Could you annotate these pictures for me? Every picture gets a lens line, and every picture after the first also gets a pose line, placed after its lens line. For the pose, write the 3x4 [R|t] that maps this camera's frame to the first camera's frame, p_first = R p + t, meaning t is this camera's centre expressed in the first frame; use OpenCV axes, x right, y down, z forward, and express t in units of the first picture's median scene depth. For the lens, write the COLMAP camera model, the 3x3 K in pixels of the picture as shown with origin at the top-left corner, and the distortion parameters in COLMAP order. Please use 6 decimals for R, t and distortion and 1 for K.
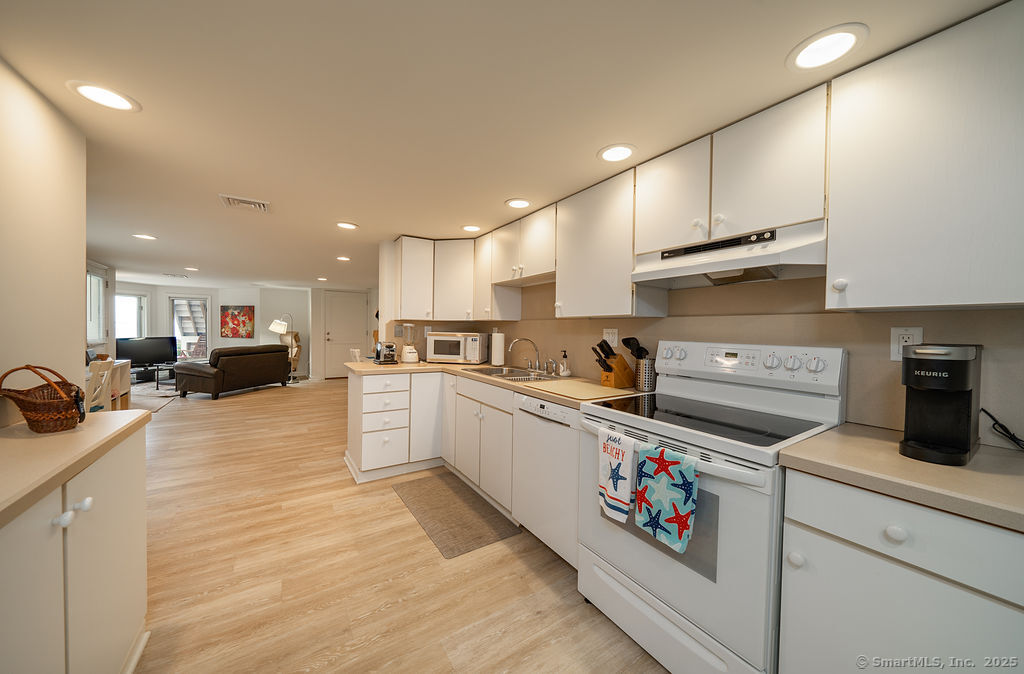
lens RADIAL K [[348.3, 0, 513.5], [0, 348.3, 335.7], [0, 0, 1]] dist [0.000974, -0.000175]
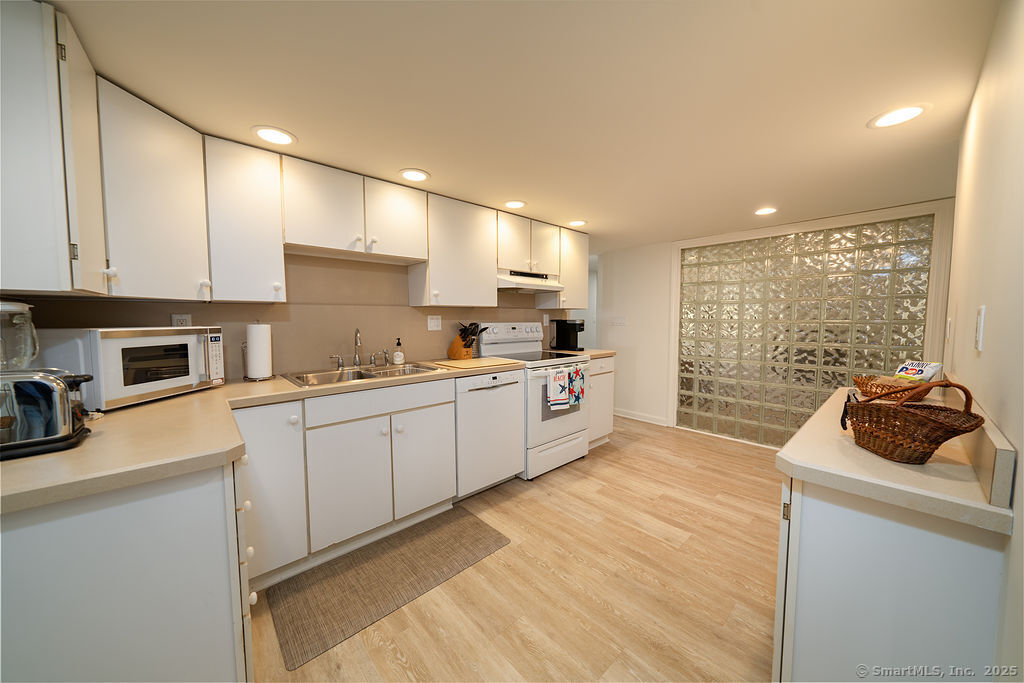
lens RADIAL K [[348.3, 0, 493.7], [0, 348.3, 338.9], [0, 0, 1]] dist [0.000974, -0.000175]
pose [[-0.113427, -0.073053, 0.990857, -1.206508], [0.020098, 0.996920, 0.075800, -0.034642], [-0.993343, 0.028512, -0.111609, 1.192692]]
